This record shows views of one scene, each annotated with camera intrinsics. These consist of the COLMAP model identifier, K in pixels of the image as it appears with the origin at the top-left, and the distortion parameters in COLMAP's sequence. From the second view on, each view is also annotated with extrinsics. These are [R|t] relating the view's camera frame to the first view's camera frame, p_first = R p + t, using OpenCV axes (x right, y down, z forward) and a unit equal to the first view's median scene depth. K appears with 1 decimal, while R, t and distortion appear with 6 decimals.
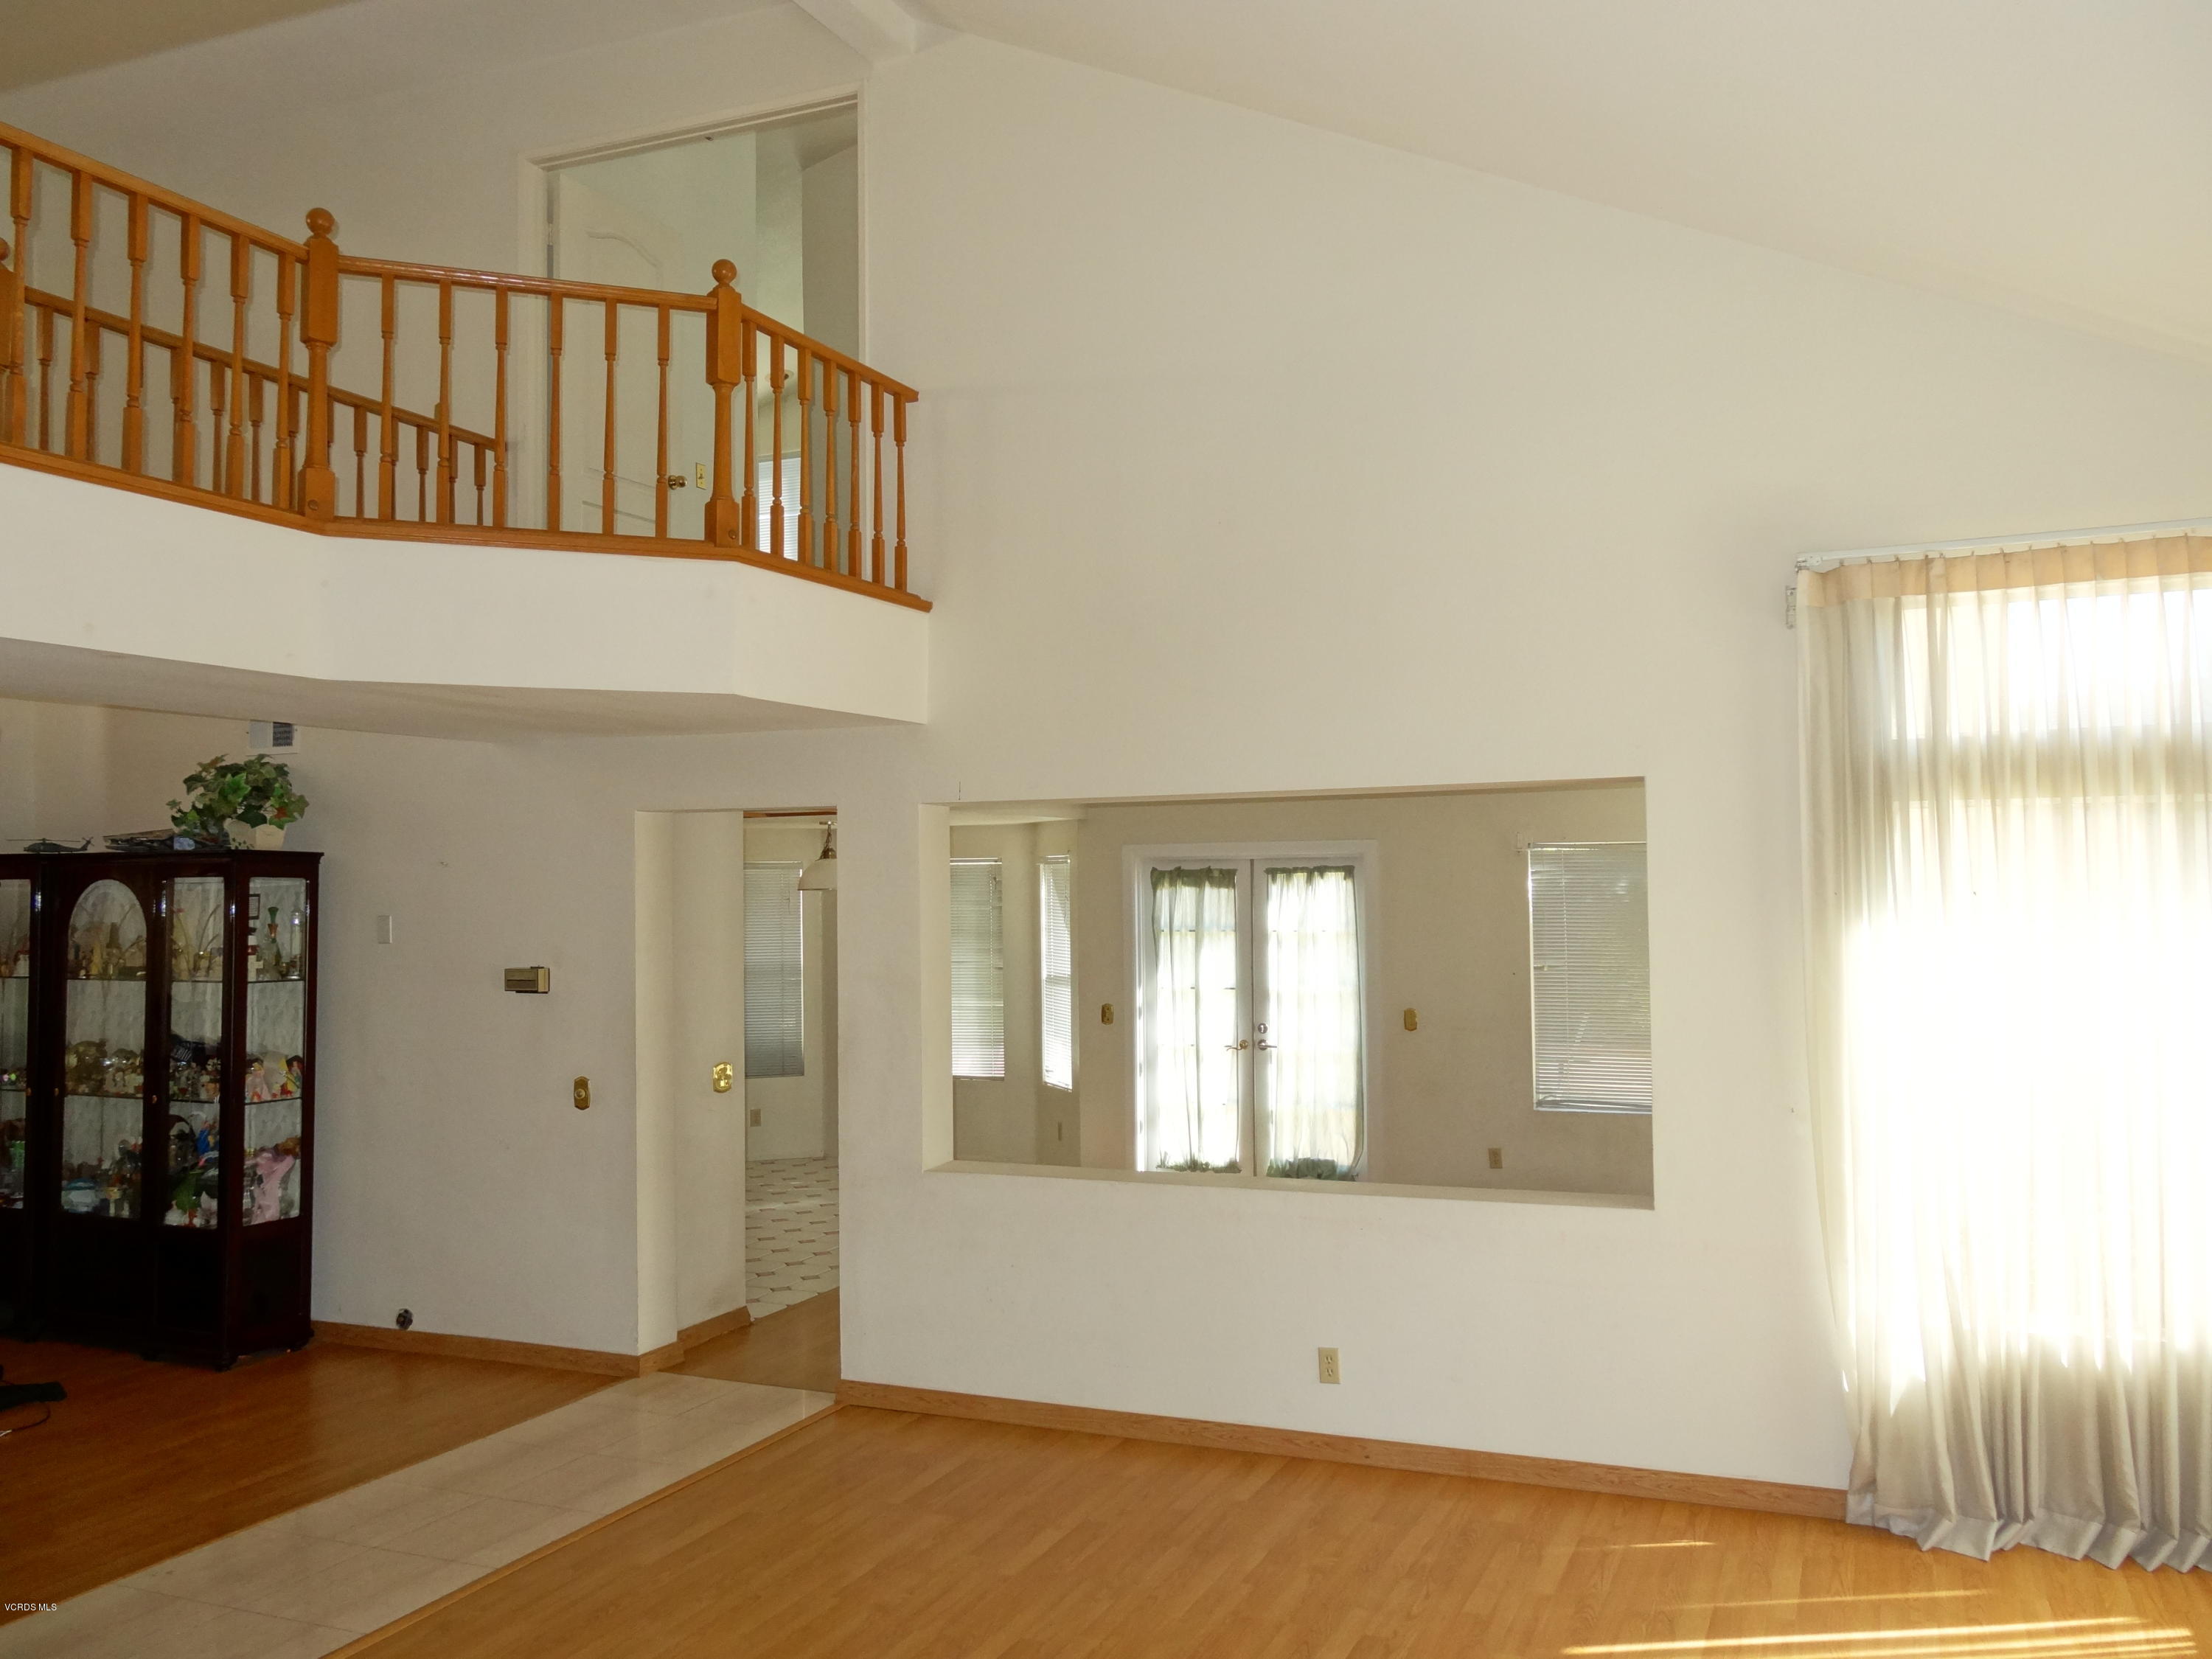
lens RADIAL K [[1804.5, 0, 1123.4], [0, 1804.5, 817.2], [0, 0, 1]] dist [-0.003618, 0.036672]
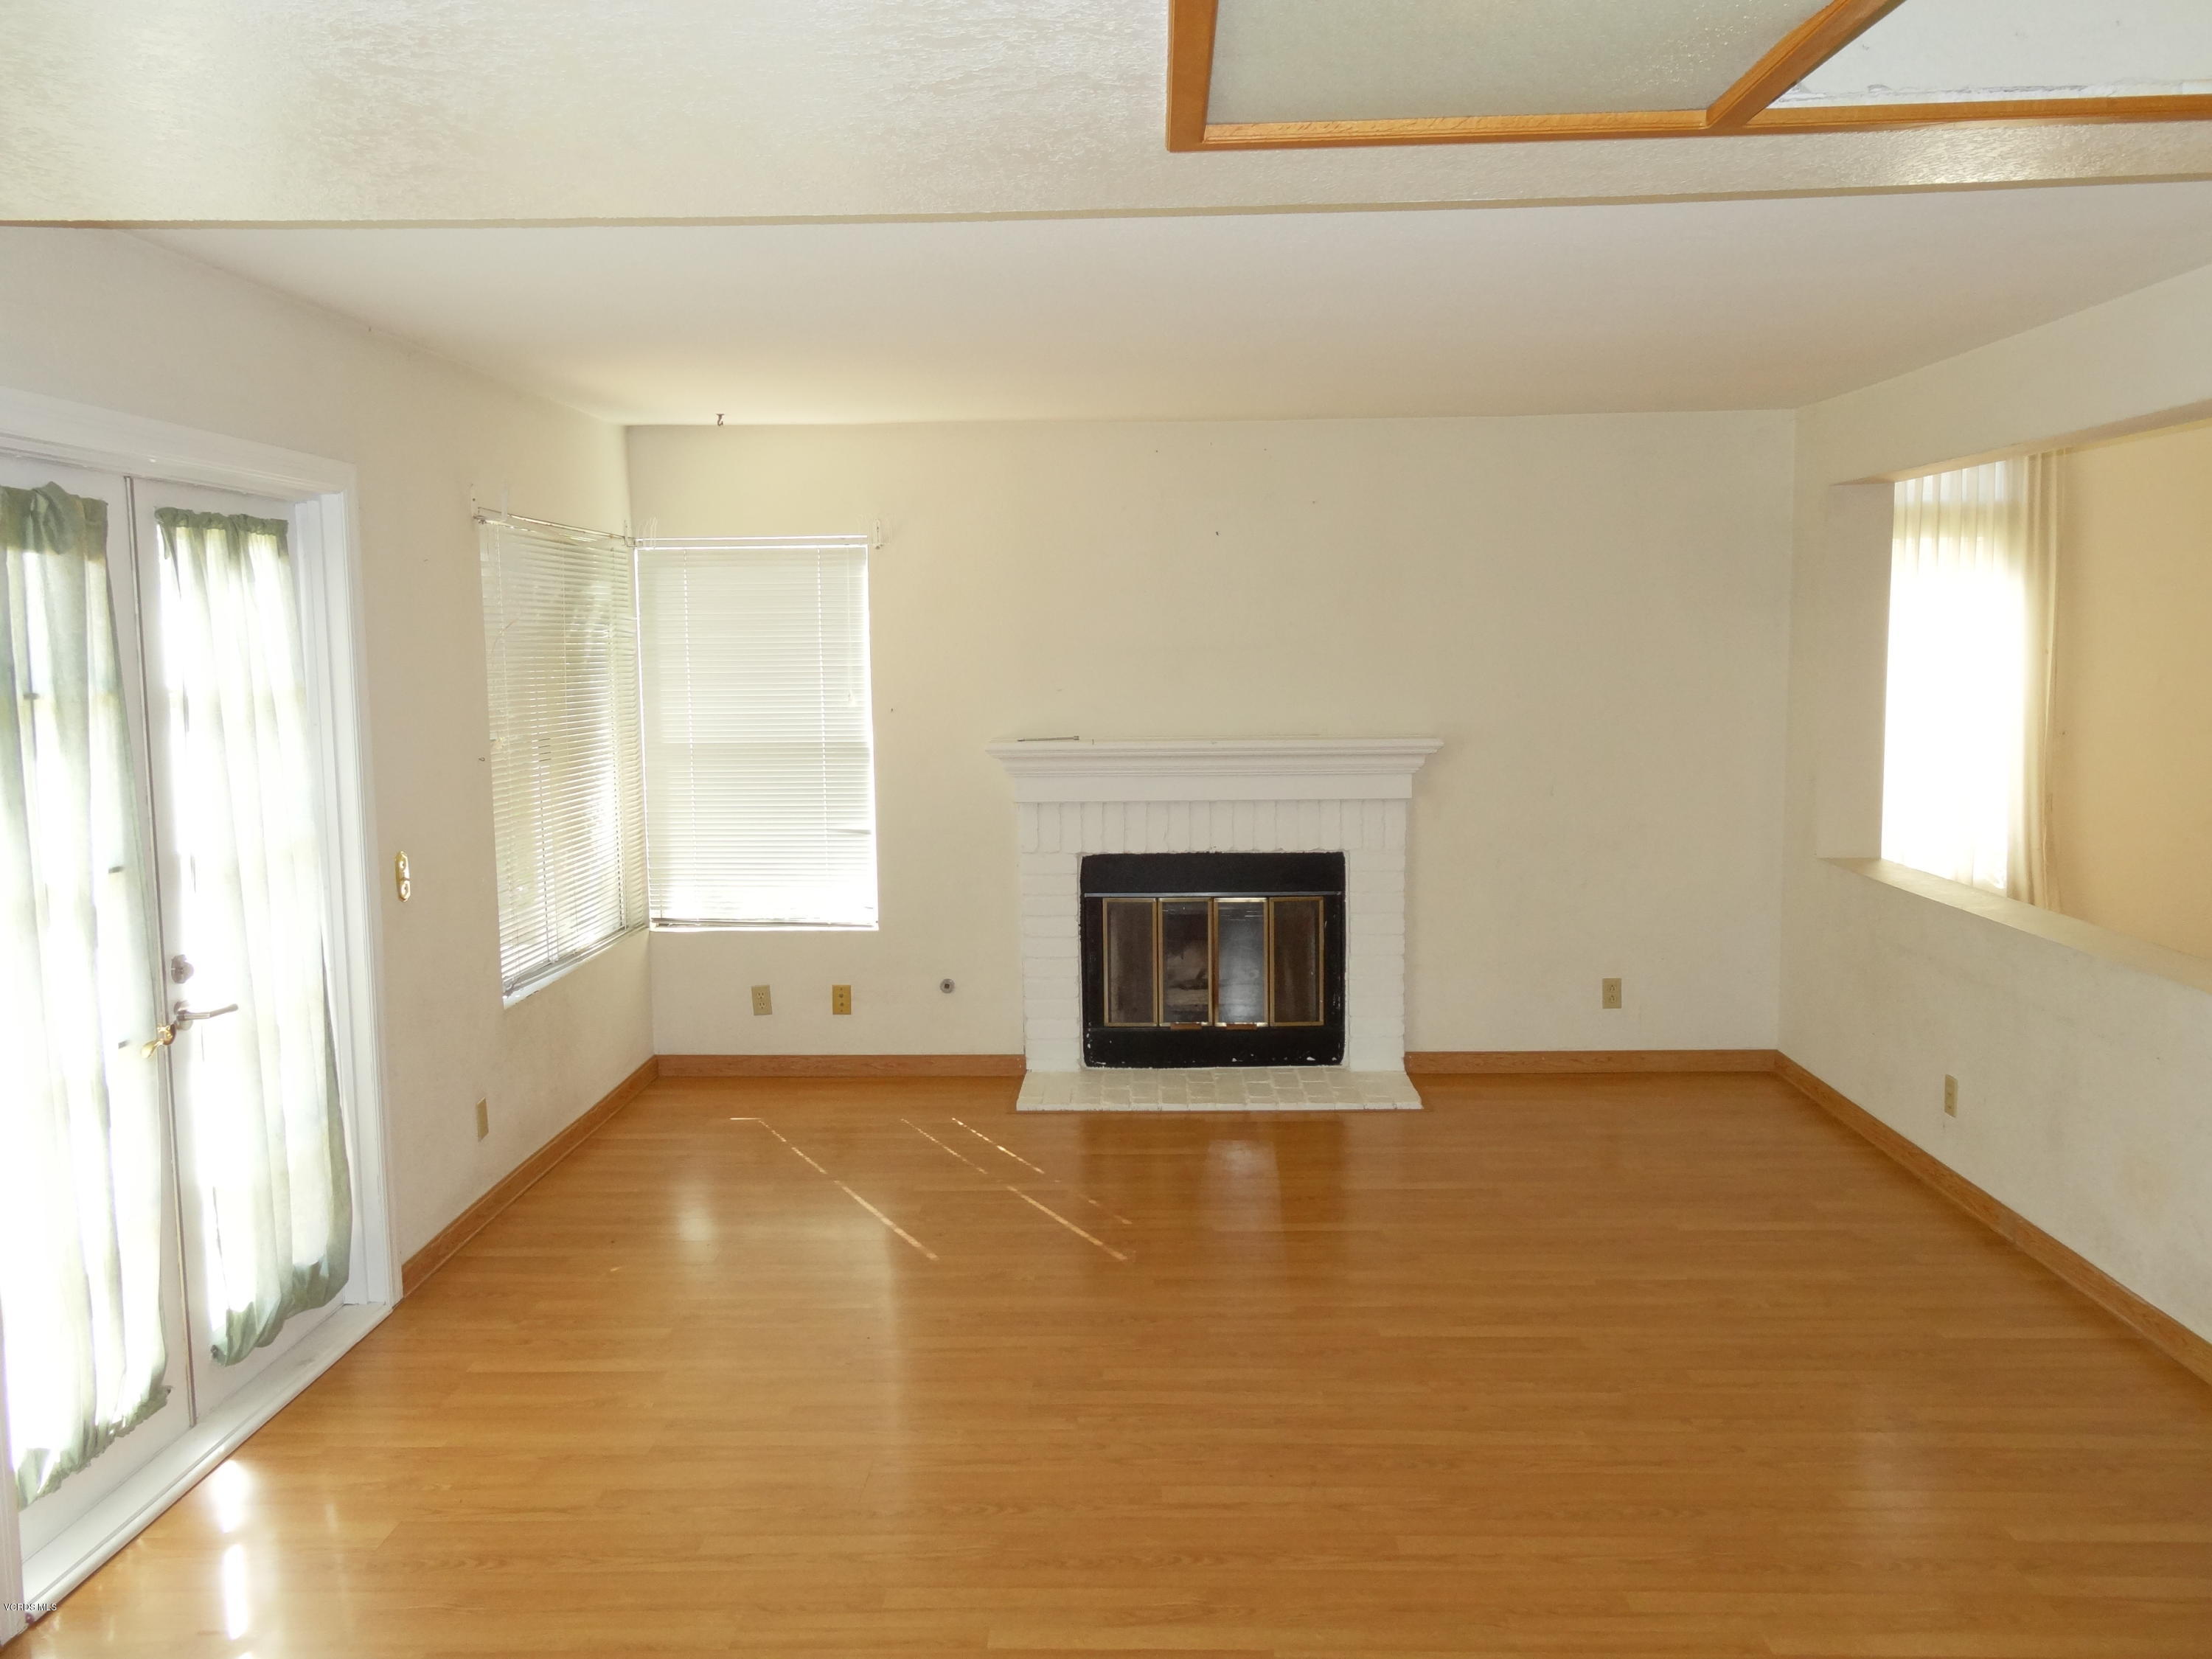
lens RADIAL K [[1804.5, 0, 1108.2], [0, 1804.5, 831.0], [0, 0, 1]] dist [-0.003618, 0.036672]
pose [[-0.366199, -0.077911, 0.927269, -0.312513], [-0.018798, 0.996905, 0.076339, 0.059634], [-0.930347, 0.010524, -0.366530, 0.957498]]
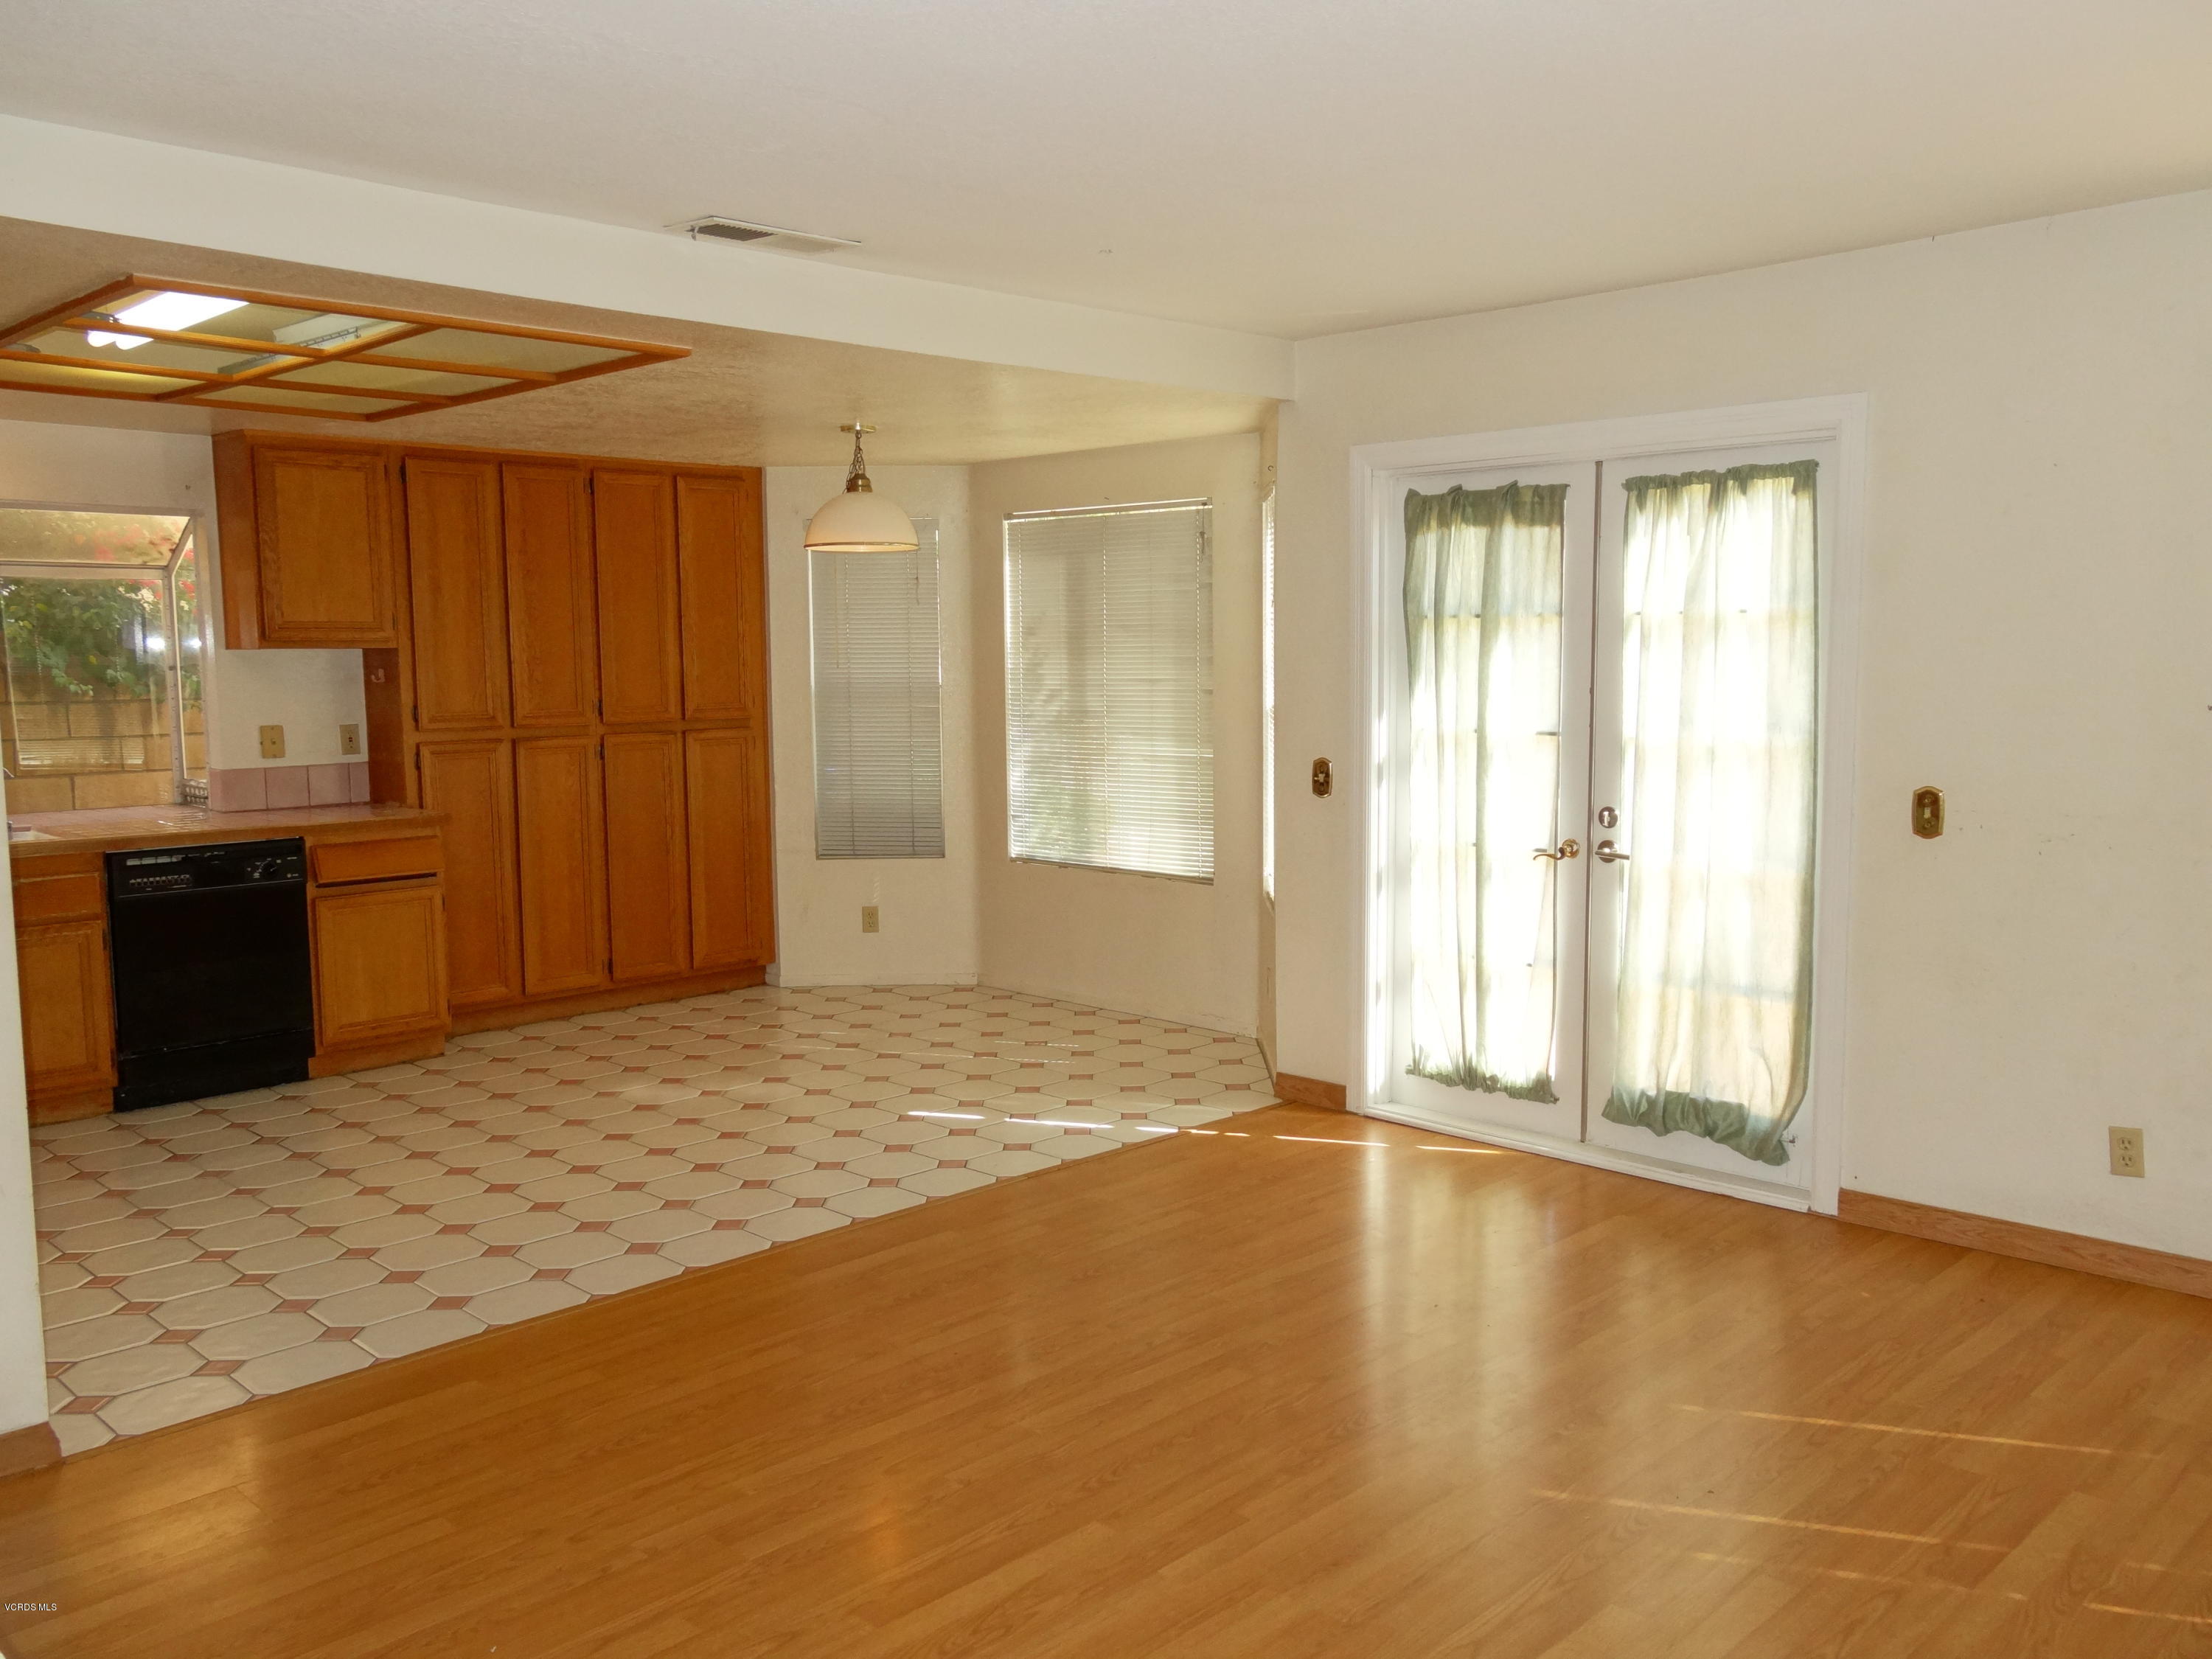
lens RADIAL K [[1804.5, 0, 1112.4], [0, 1804.5, 824.4], [0, 0, 1]] dist [-0.003618, 0.036672]
pose [[0.927916, 0.040632, -0.370570, 0.132561], [0.012842, 0.989968, 0.140704, 0.049263], [0.372569, -0.135321, 0.918085, 0.506475]]
